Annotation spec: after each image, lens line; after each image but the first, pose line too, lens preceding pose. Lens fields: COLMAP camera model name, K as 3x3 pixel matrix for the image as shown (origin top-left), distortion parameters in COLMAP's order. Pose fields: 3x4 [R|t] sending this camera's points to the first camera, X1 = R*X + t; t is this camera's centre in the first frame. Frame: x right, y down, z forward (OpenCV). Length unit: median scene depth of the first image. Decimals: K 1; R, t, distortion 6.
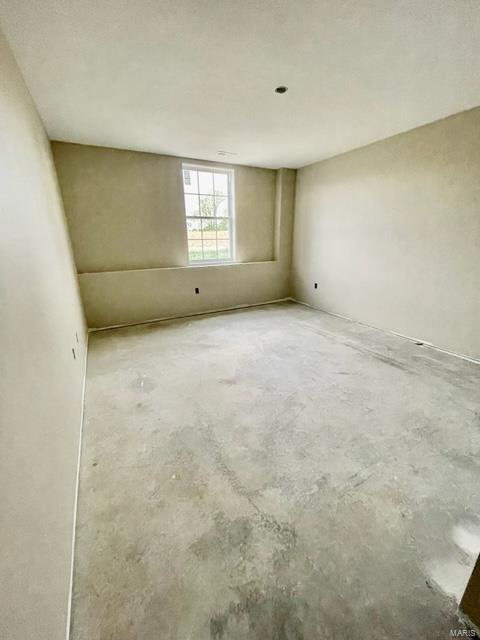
lens RADIAL K [[258.6, 0, 242.1], [0, 258.6, 320.0], [0, 0, 1]] dist [-0.000634, 0.000318]
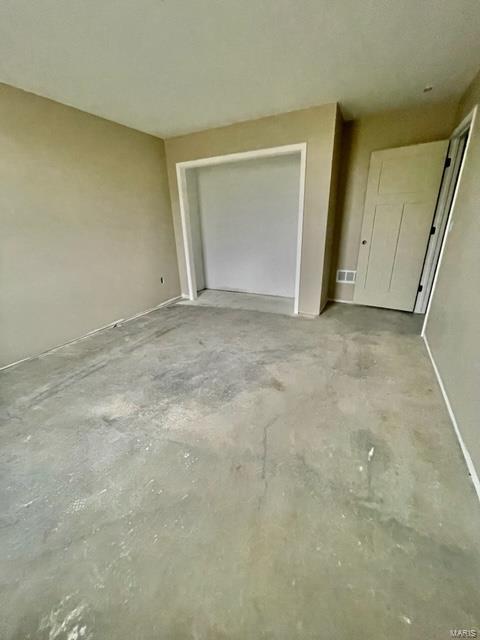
lens RADIAL K [[258.6, 0, 242.1], [0, 258.6, 320.0], [0, 0, 1]] dist [-0.000634, 0.000318]
pose [[-0.571237, -0.268285, 0.775700, -0.527745], [0.281716, 0.823574, 0.492303, -0.359975], [-0.770924, 0.499749, -0.394876, 1.154003]]
